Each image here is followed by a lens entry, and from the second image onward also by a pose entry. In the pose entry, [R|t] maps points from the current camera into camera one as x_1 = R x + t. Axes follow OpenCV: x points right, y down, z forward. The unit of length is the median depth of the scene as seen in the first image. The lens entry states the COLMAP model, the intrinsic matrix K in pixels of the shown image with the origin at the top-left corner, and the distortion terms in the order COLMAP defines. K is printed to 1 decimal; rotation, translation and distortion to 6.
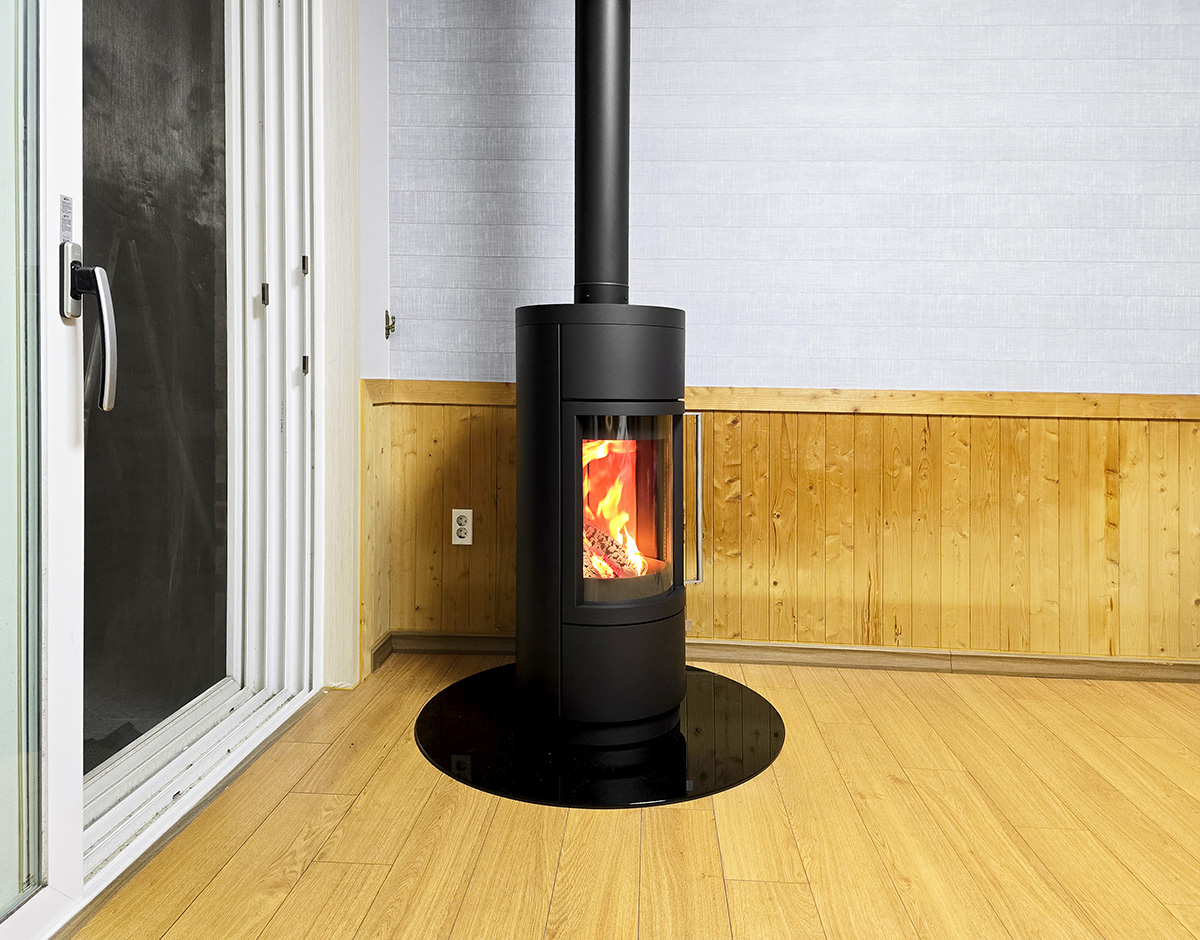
lens RADIAL K [[800.3, 0, 559.5], [0, 800.3, 388.1], [0, 0, 1]] dist [0.023552, -0.023652]
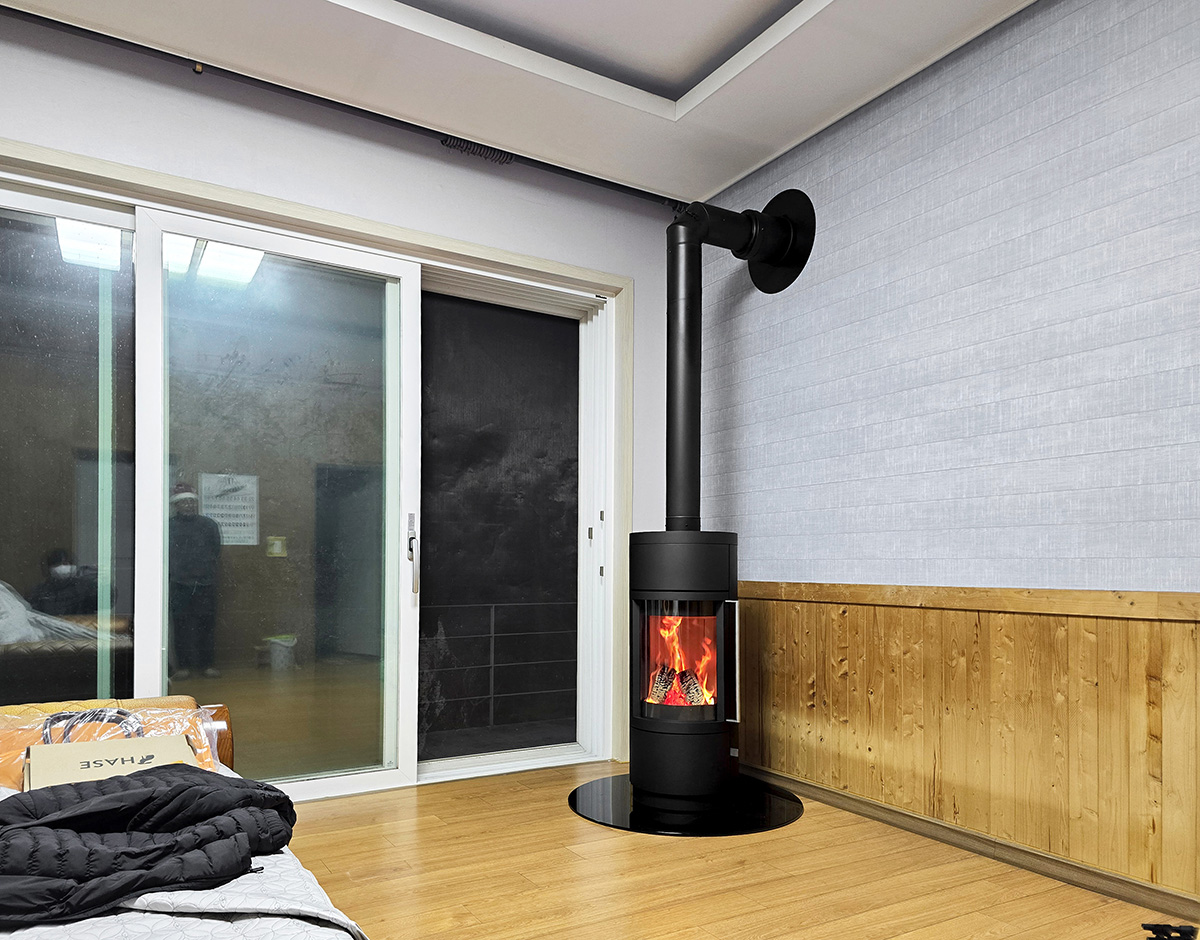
lens RADIAL K [[800.3, 0, 546.1], [0, 800.3, 571.5], [0, 0, 1]] dist [0.023552, -0.023652]
pose [[0.567200, -0.008908, -0.823532, 1.031883], [-0.012523, 0.999733, -0.019440, 0.009488], [0.823485, 0.021340, 0.566937, -0.078855]]
